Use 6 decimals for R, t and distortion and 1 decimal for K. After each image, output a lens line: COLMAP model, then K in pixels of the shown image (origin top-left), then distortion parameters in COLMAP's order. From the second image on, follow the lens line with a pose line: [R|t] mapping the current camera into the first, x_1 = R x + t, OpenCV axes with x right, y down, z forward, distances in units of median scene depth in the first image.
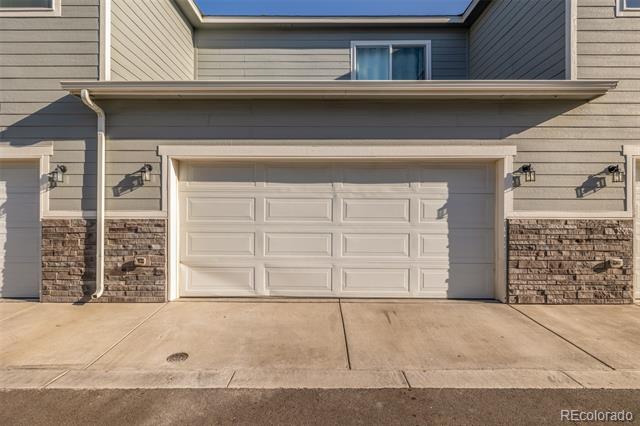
lens RADIAL K [[324.8, 0, 320.5], [0, 324.8, 220.1], [0, 0, 1]] dist [0.001464, 0.000309]
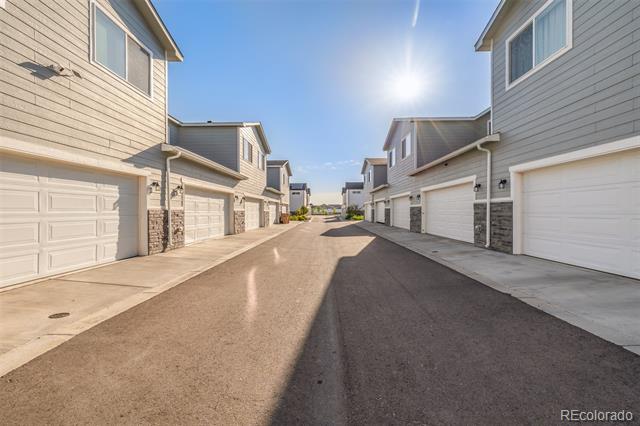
lens RADIAL K [[269.8, 0, 321.9], [0, 269.8, 211.6], [0, 0, 1]] dist [0.001981, 0.000132]
pose [[0.011804, -0.002006, 0.999928, -2.356425], [-0.003531, 0.999992, 0.002048, -0.000527], [-0.999924, -0.003554, 0.011797, 0.003573]]
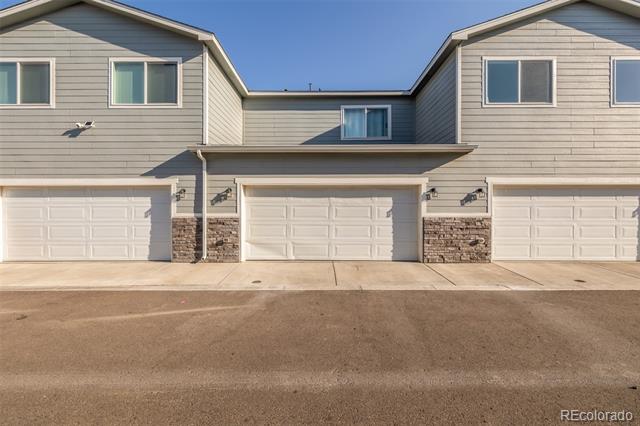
lens RADIAL K [[270.5, 0, 320.1], [0, 270.5, 219.7], [0, 0, 1]] dist [0.000969, 0.000067]
pose [[0.999996, -0.001817, -0.001950, -0.010920], [0.001832, 0.999972, 0.007298, -0.001331], [0.001936, -0.007301, 0.999971, -0.542754]]
